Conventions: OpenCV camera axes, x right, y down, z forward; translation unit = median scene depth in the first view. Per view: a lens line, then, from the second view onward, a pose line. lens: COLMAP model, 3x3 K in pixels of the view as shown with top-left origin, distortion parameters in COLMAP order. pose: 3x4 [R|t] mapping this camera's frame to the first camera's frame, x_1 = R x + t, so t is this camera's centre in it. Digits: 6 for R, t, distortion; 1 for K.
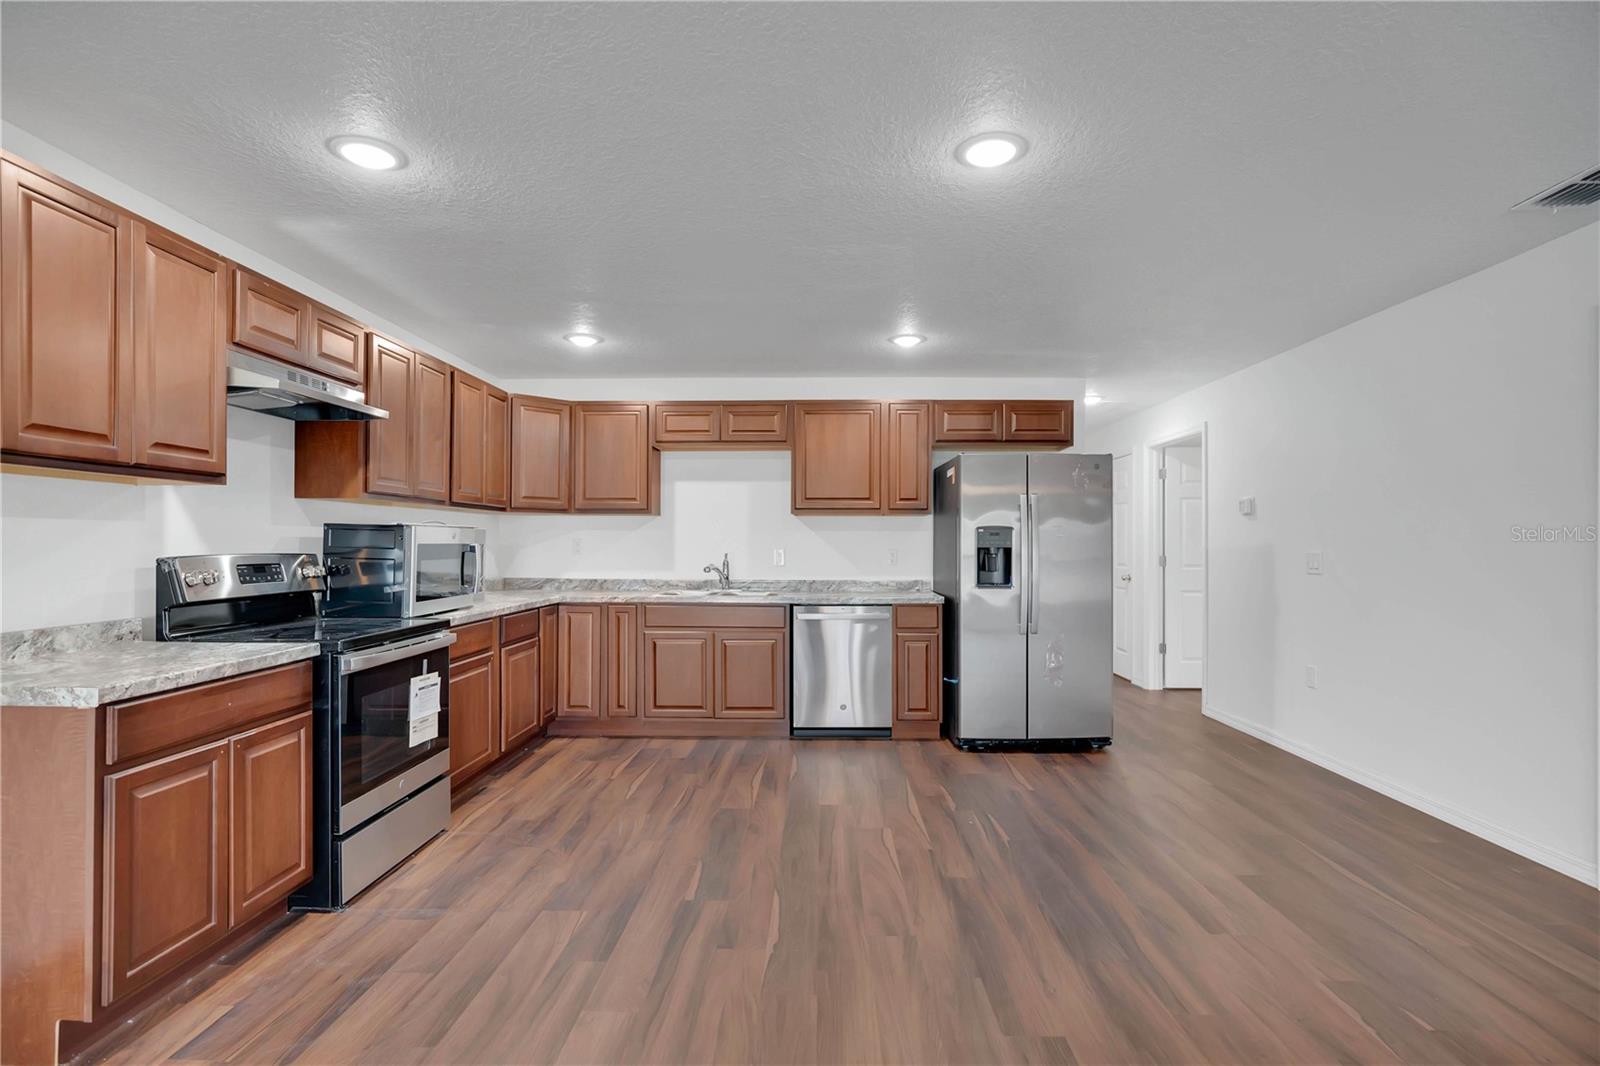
lens RADIAL K [[769.4, 0, 807.0], [0, 769.4, 550.4], [0, 0, 1]] dist [-0.001130, 0.000052]
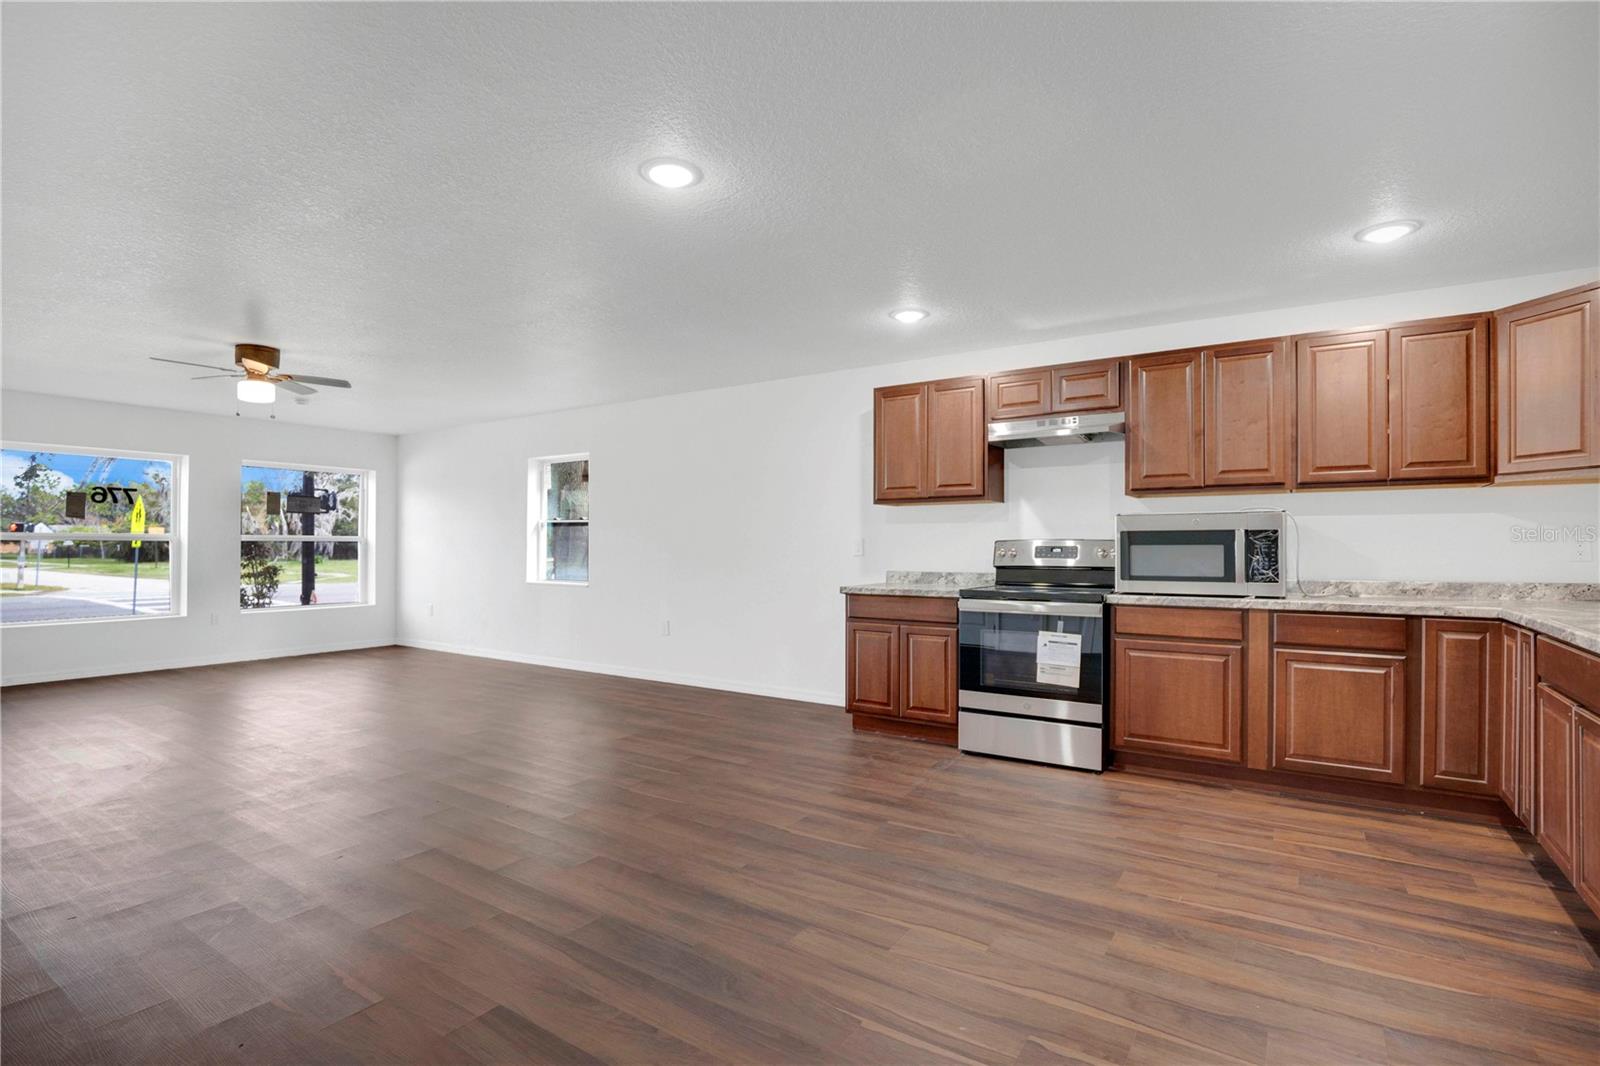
lens RADIAL K [[769.4, 0, 807.0], [0, 769.4, 550.4], [0, 0, 1]] dist [-0.001130, 0.000052]
pose [[-0.543887, -0.002828, -0.839154, 0.806399], [-0.004738, 0.999989, -0.000299, 0.027047], [0.839145, 0.003813, -0.543894, 1.345361]]
